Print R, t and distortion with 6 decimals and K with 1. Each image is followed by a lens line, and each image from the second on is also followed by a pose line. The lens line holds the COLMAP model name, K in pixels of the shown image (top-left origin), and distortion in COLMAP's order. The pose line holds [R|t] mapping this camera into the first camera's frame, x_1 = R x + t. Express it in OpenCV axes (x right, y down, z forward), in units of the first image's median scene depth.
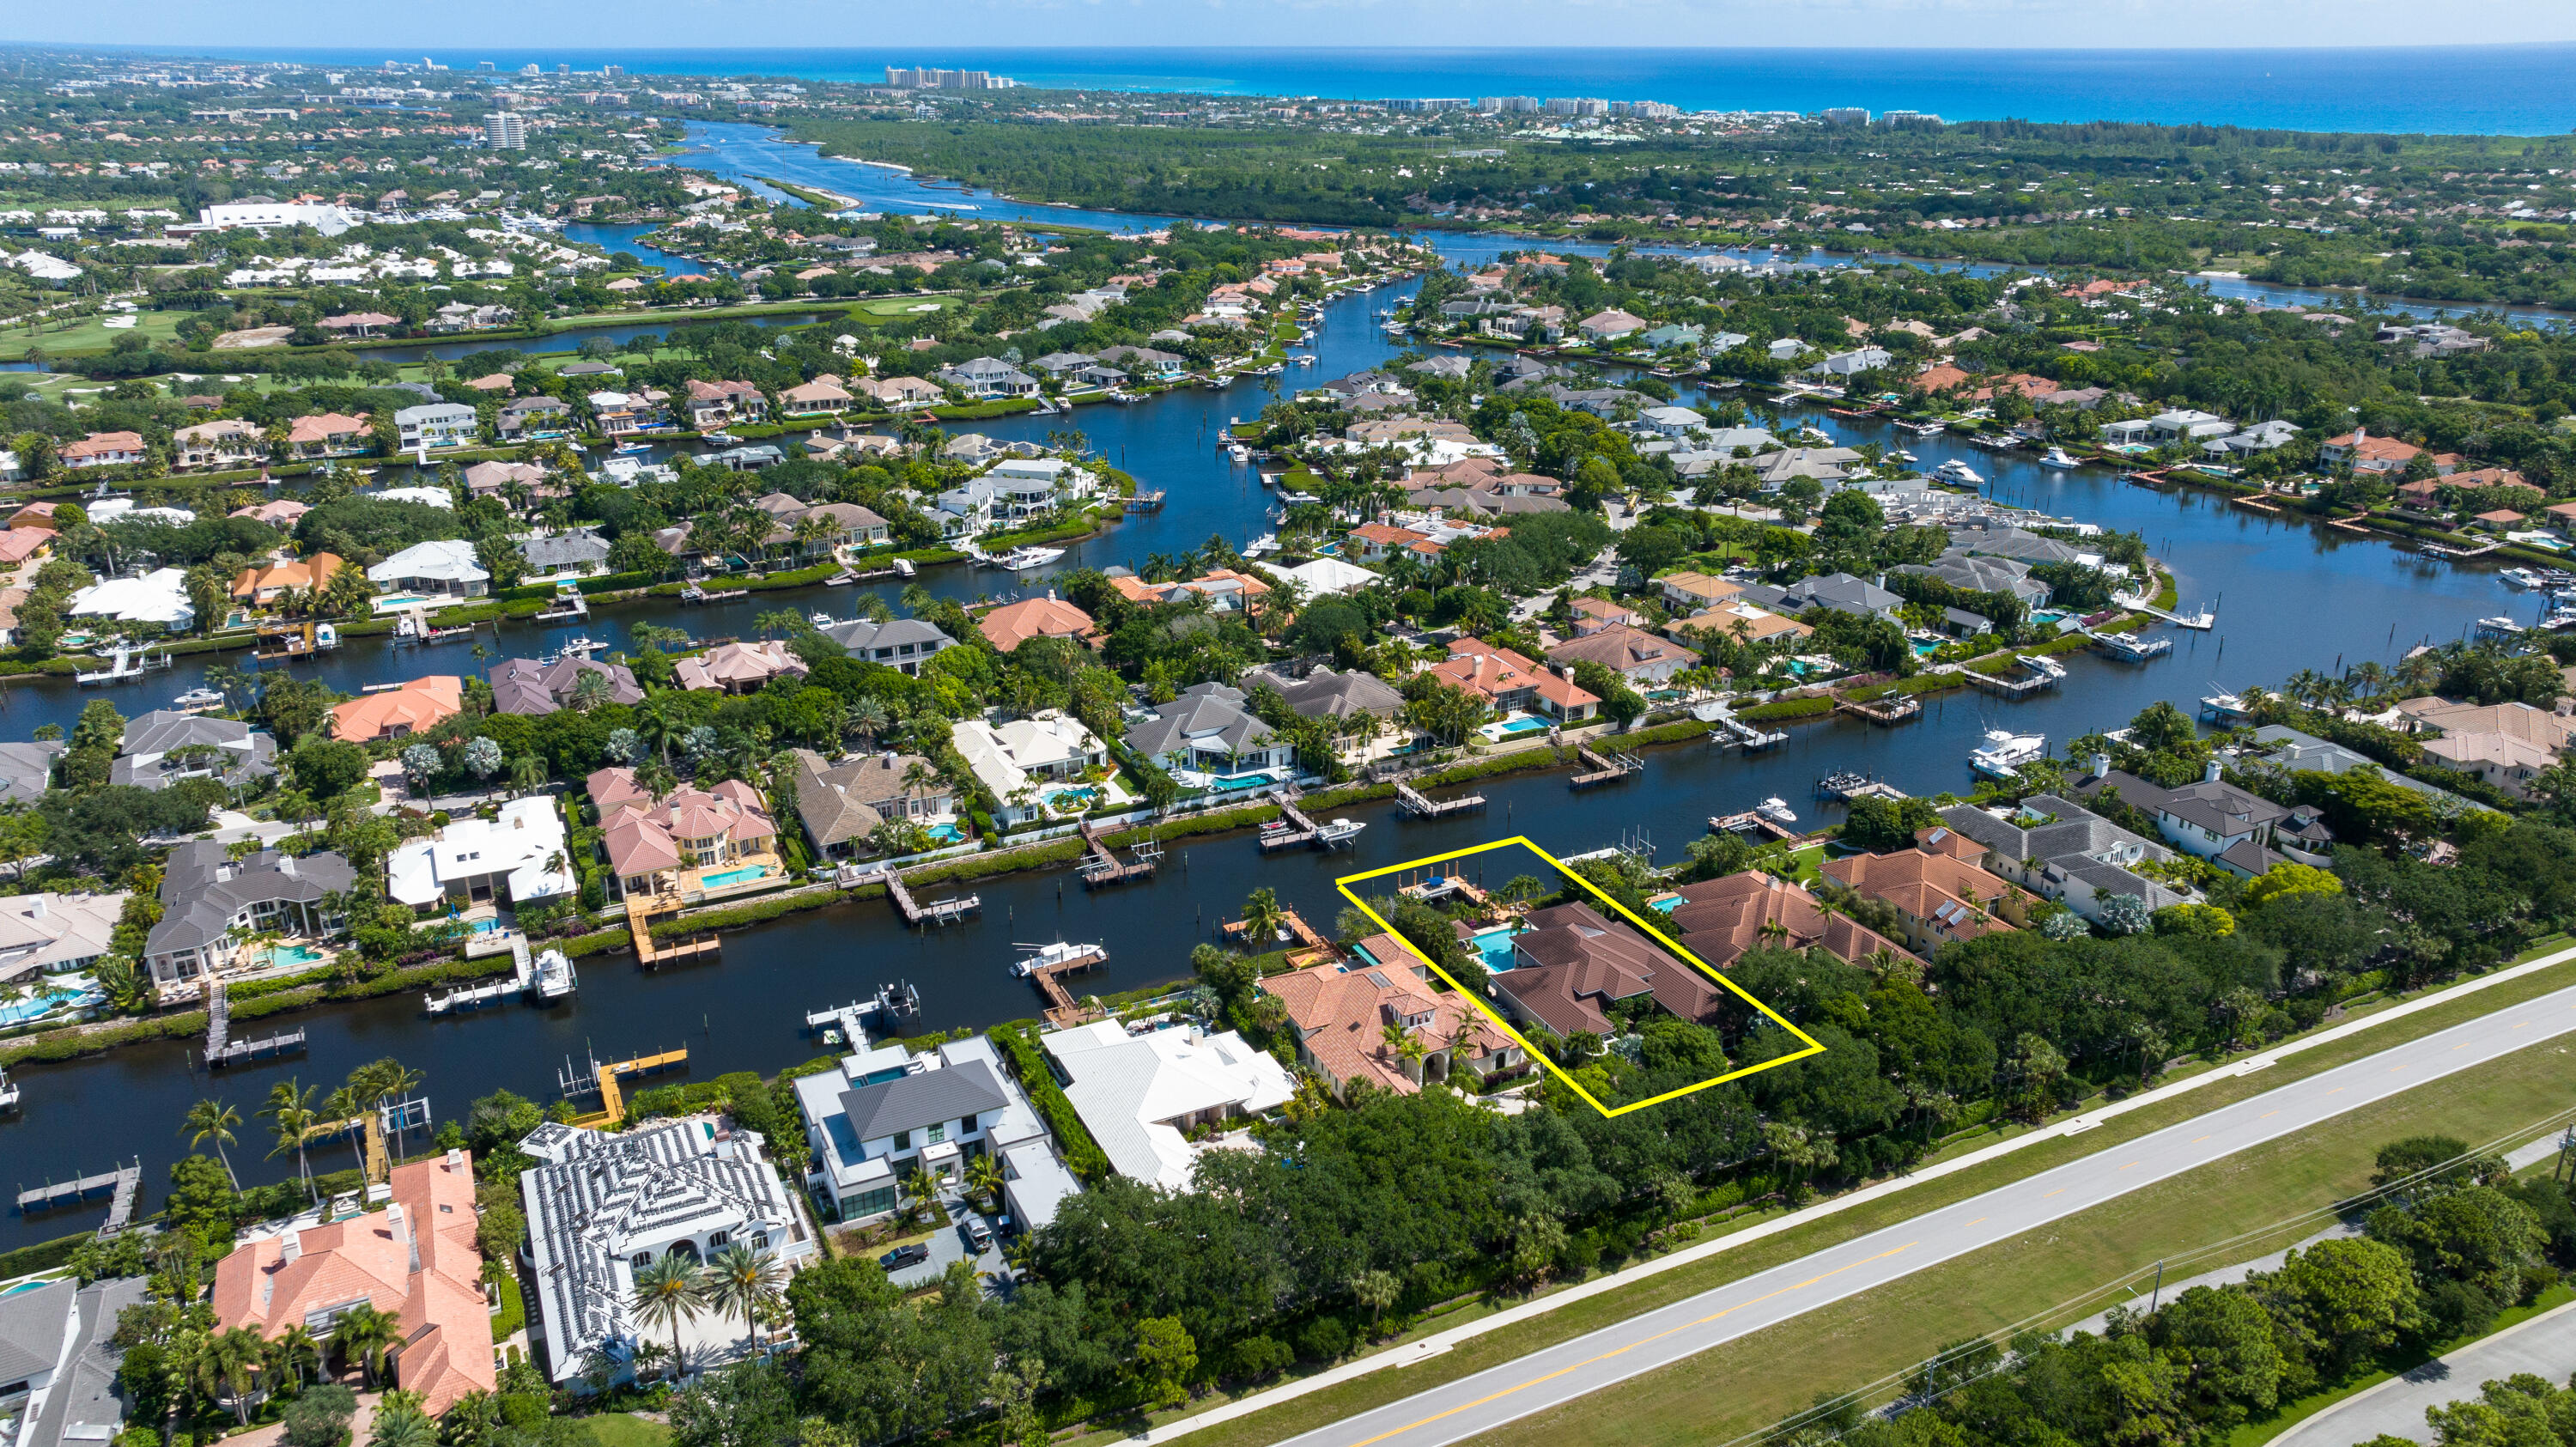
lens RADIAL K [[1821.9, 0, 1299.4], [0, 1821.9, 728.9], [0, 0, 1]] dist [-0.022464, 0.045767]
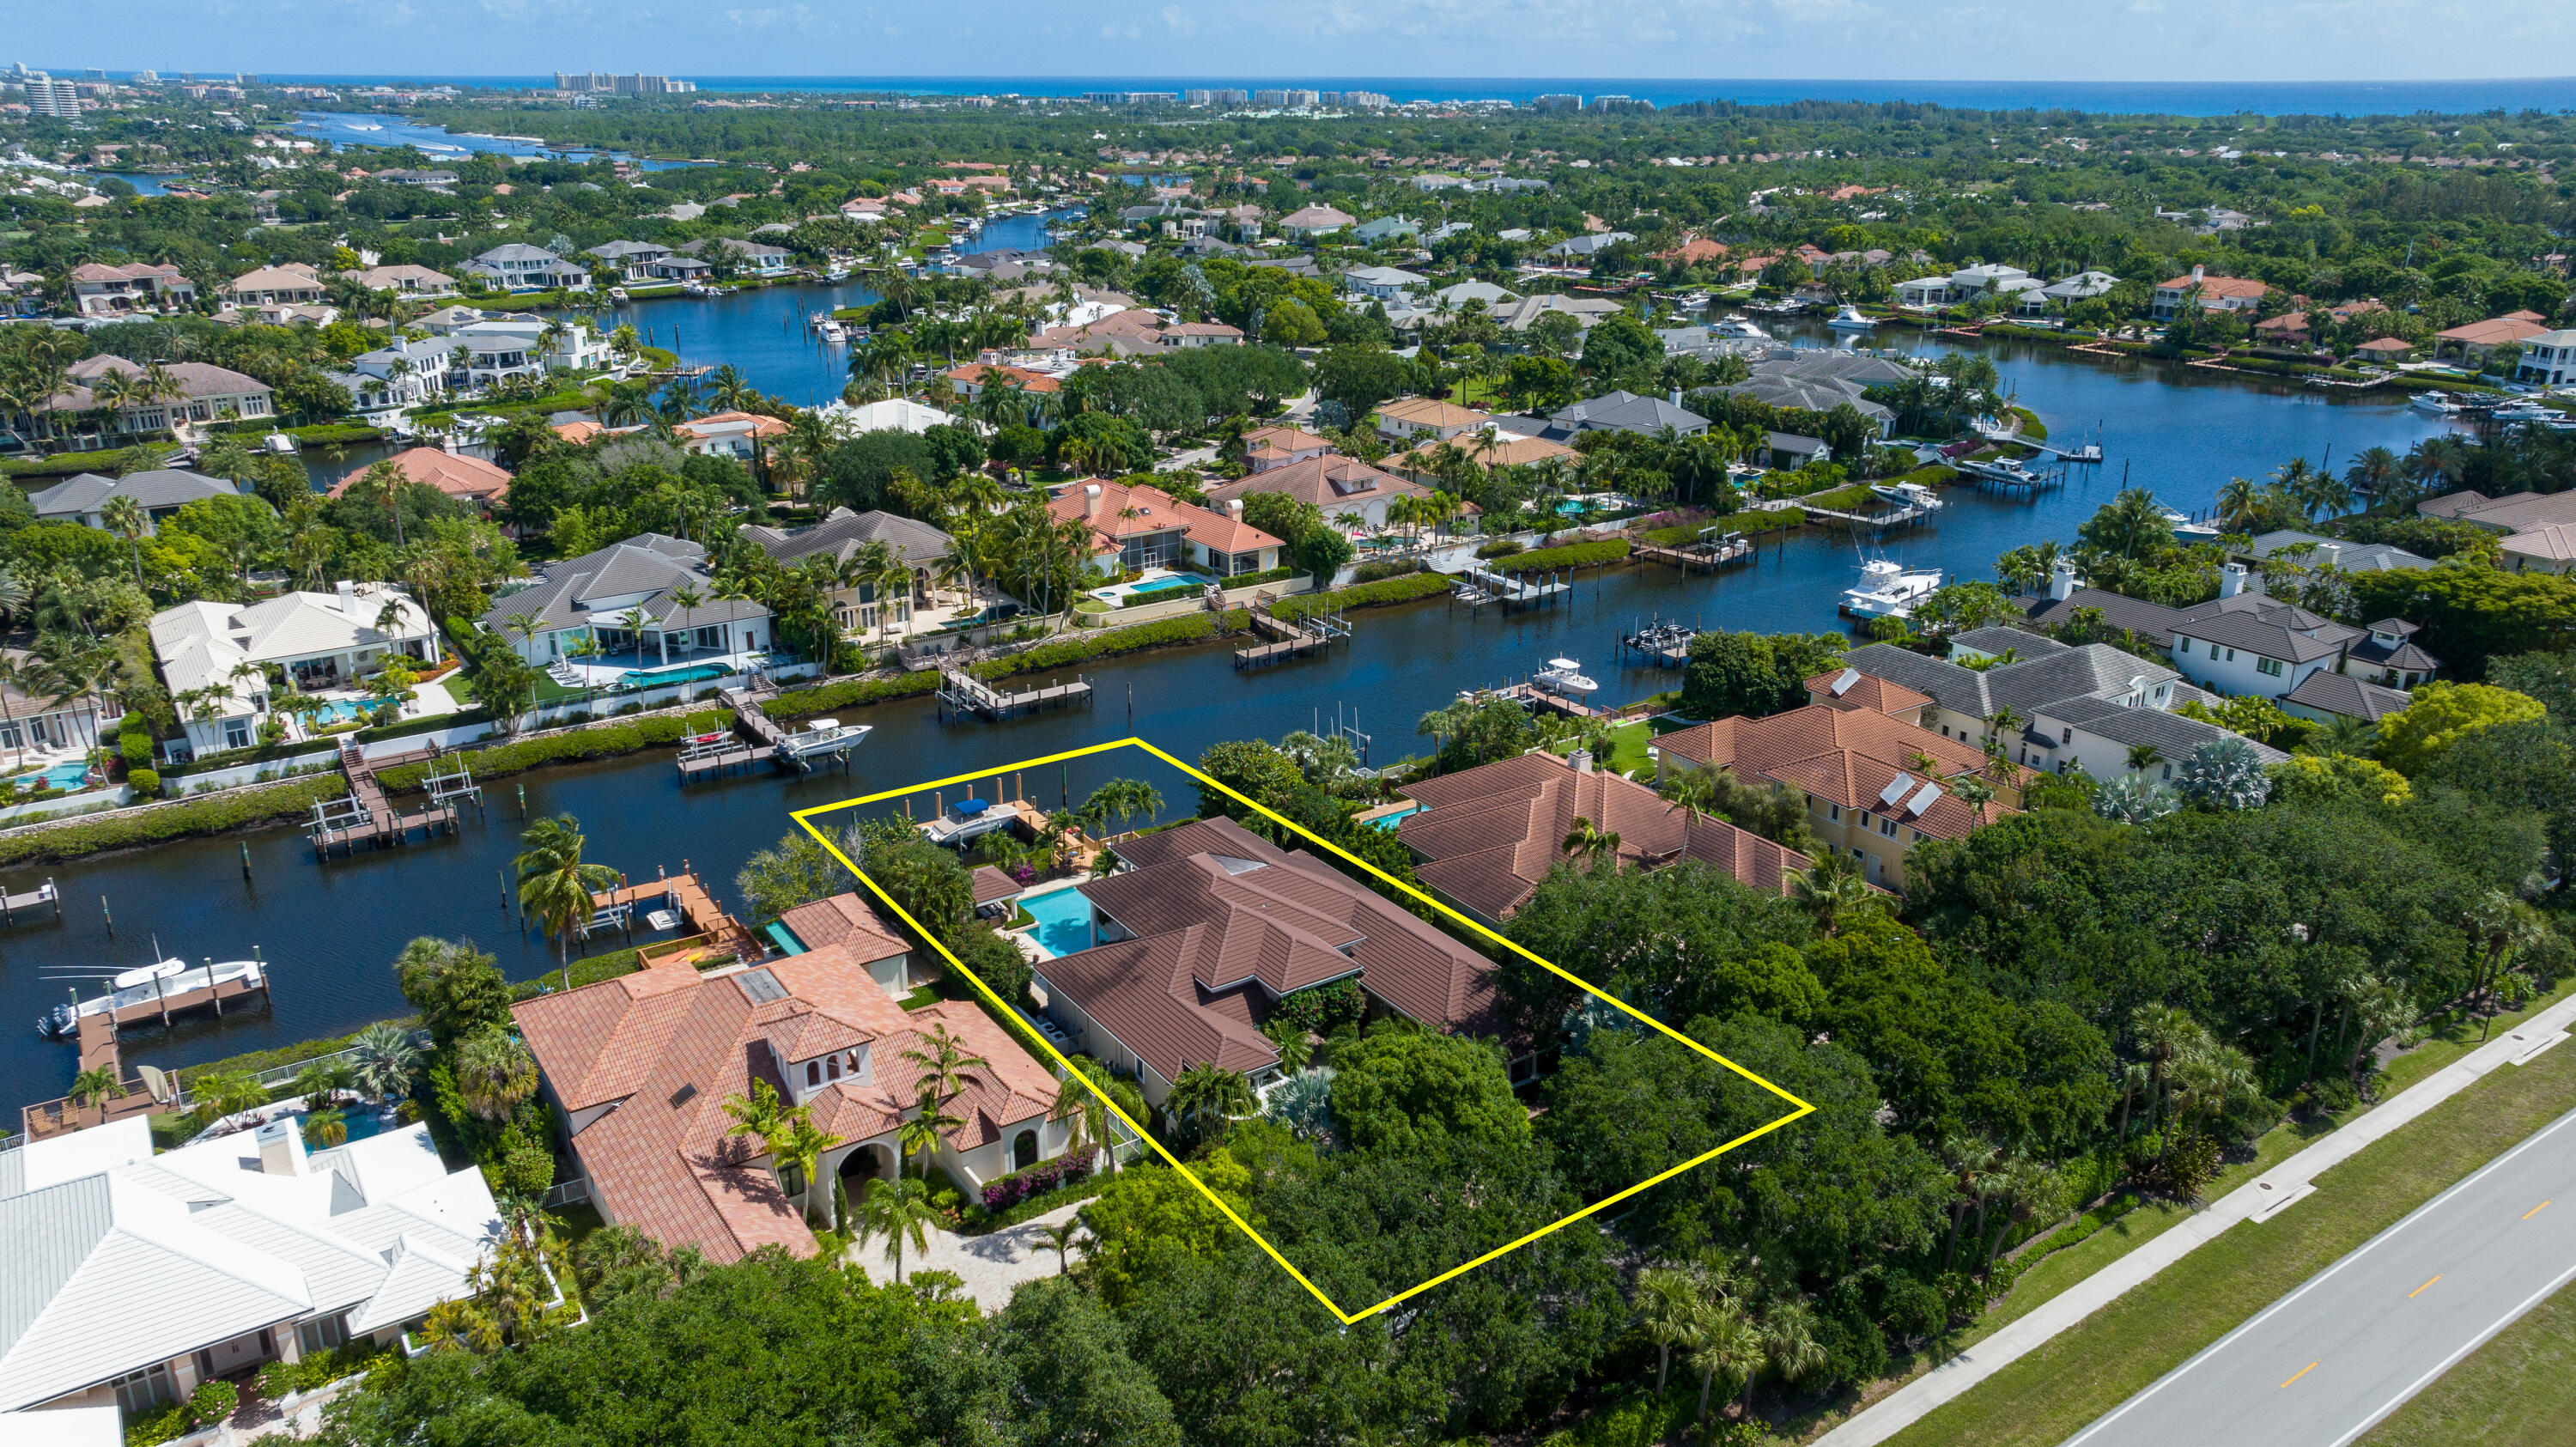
lens RADIAL K [[1821.9, 0, 1299.4], [0, 1821.9, 728.9], [0, 0, 1]] dist [-0.022464, 0.045767]
pose [[0.989439, -0.046878, 0.137160, 0.073495], [0.049342, 0.998675, -0.014614, 0.054834], [-0.136293, 0.021228, 0.990441, 0.335064]]
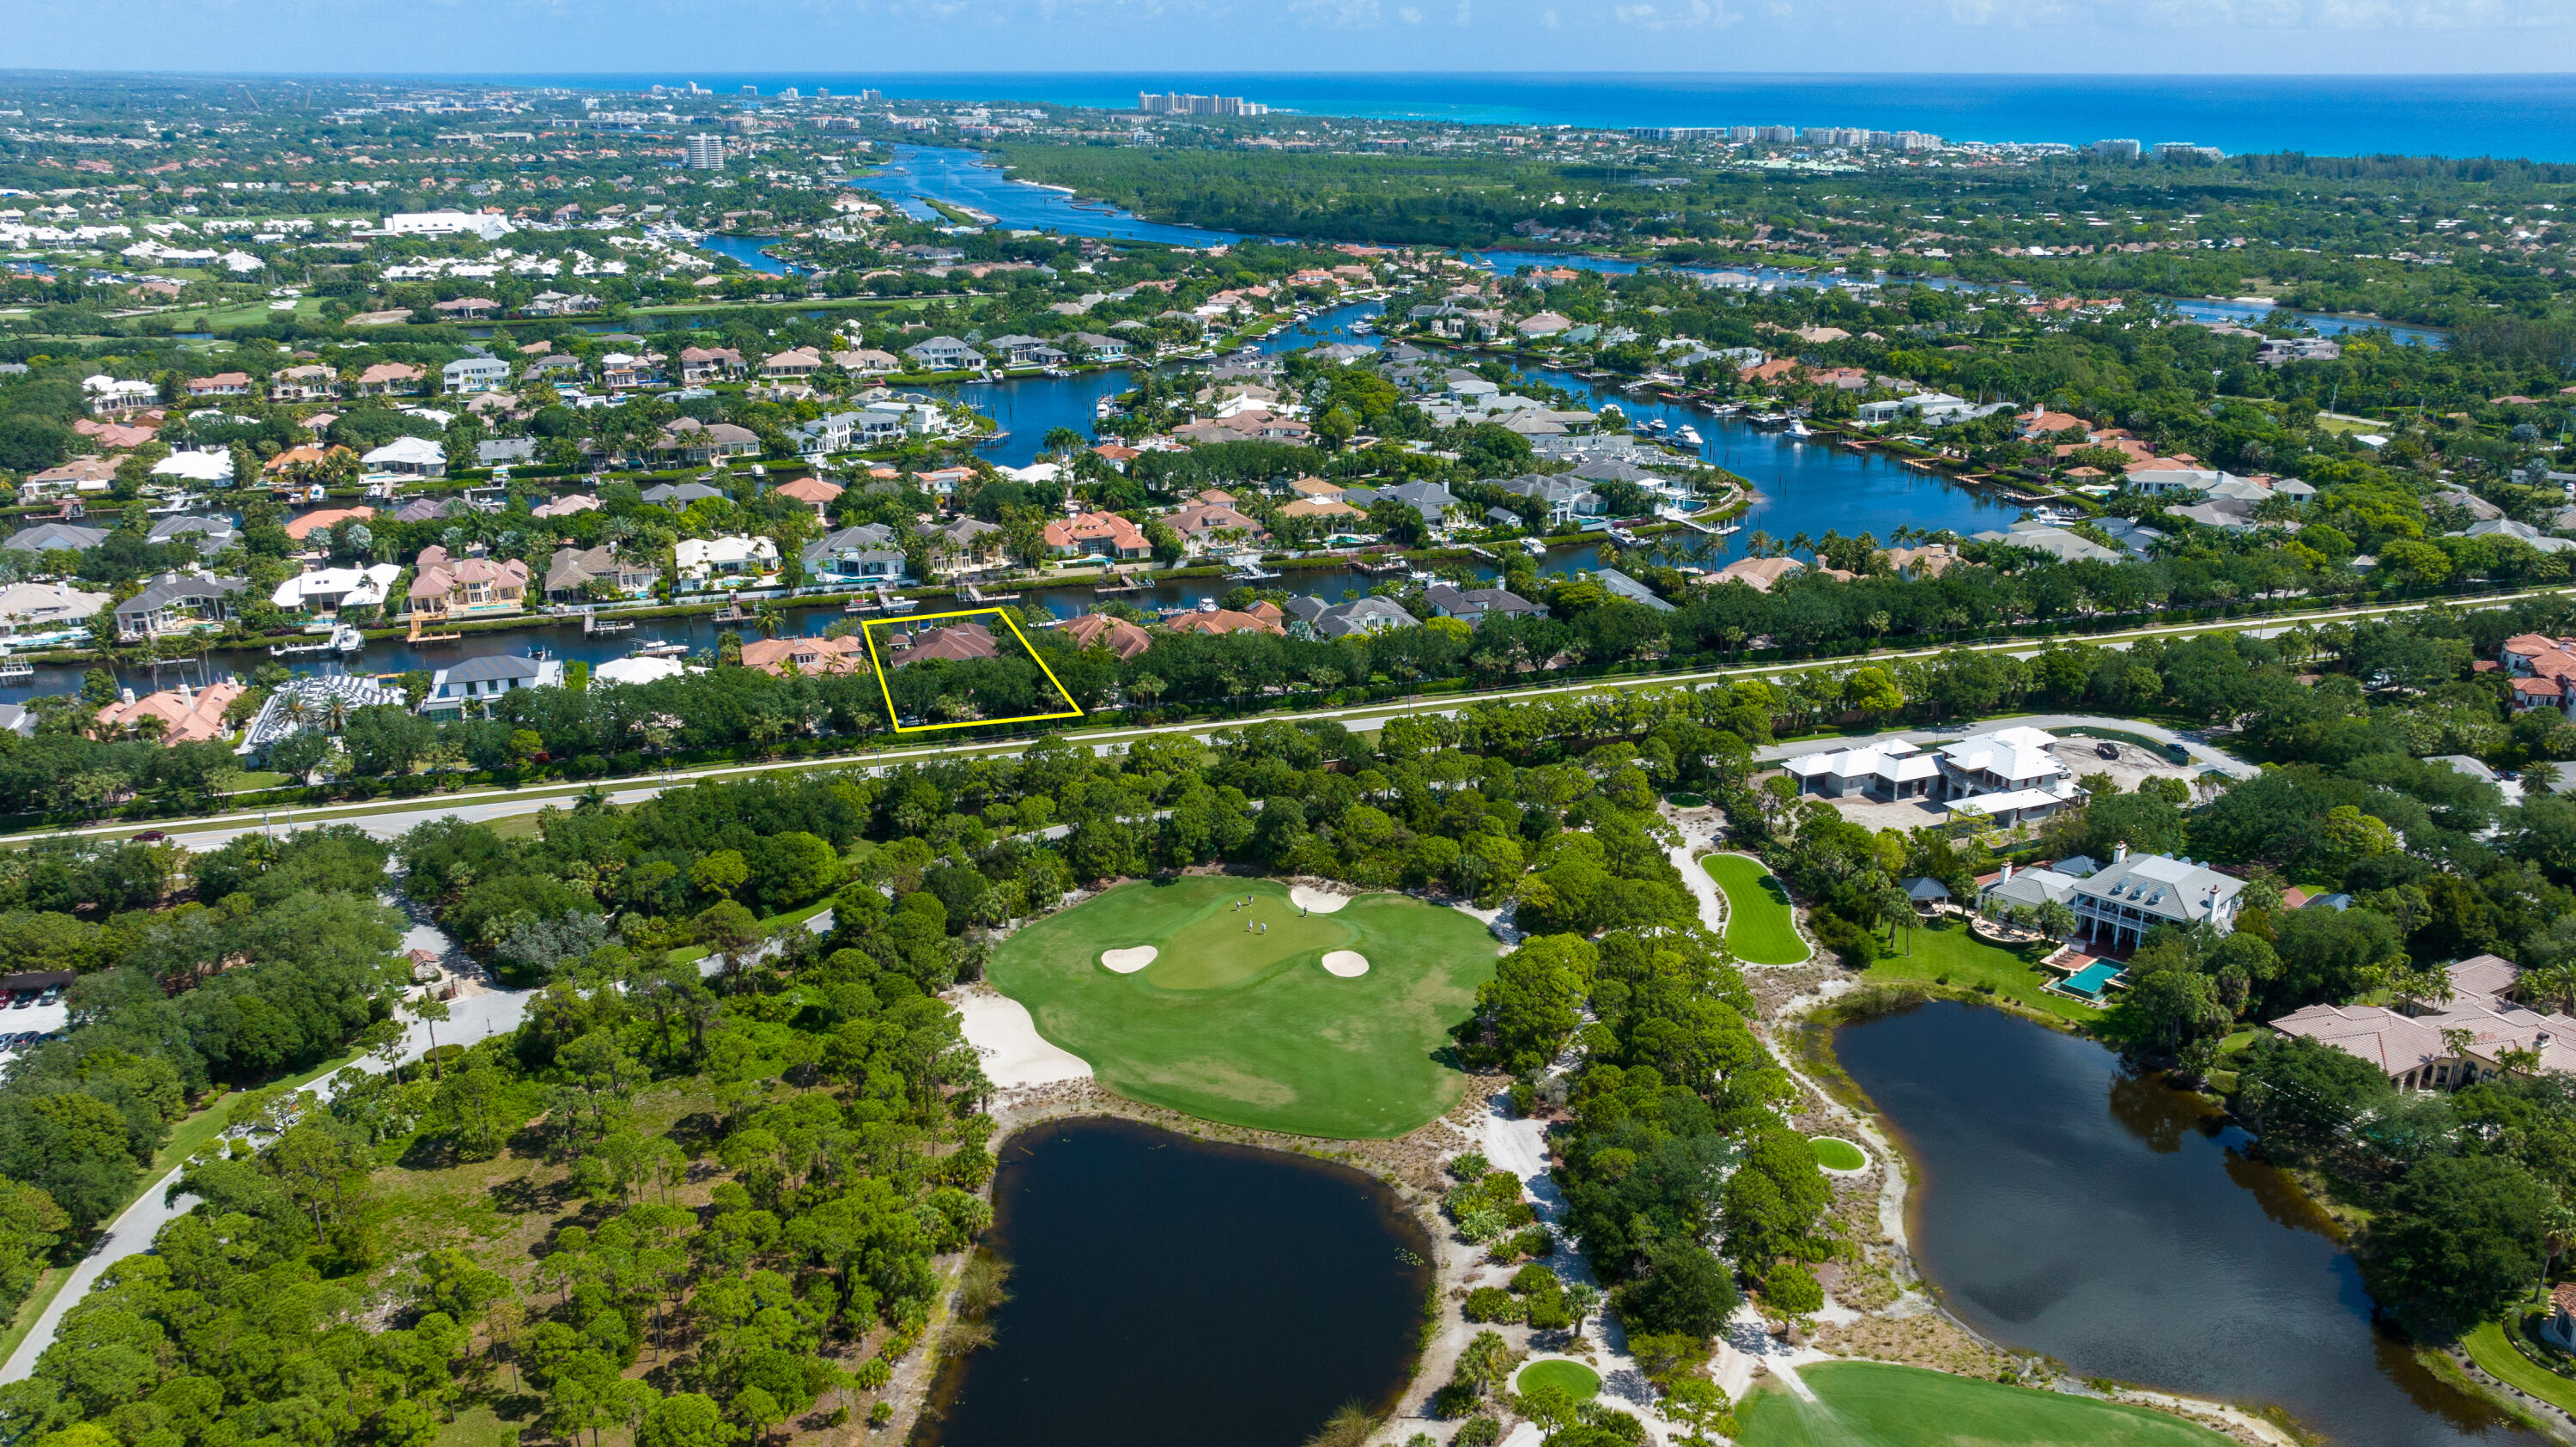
lens RADIAL K [[2101.8, 0, 1365.9], [0, 2101.8, 728.2], [0, 0, 1]] dist [-0.007503, 0.004559]
pose [[0.990359, 0.042784, -0.131753, 0.495954], [-0.050095, 0.997354, -0.052681, 0.180287], [0.129150, 0.058773, 0.989882, -0.488206]]
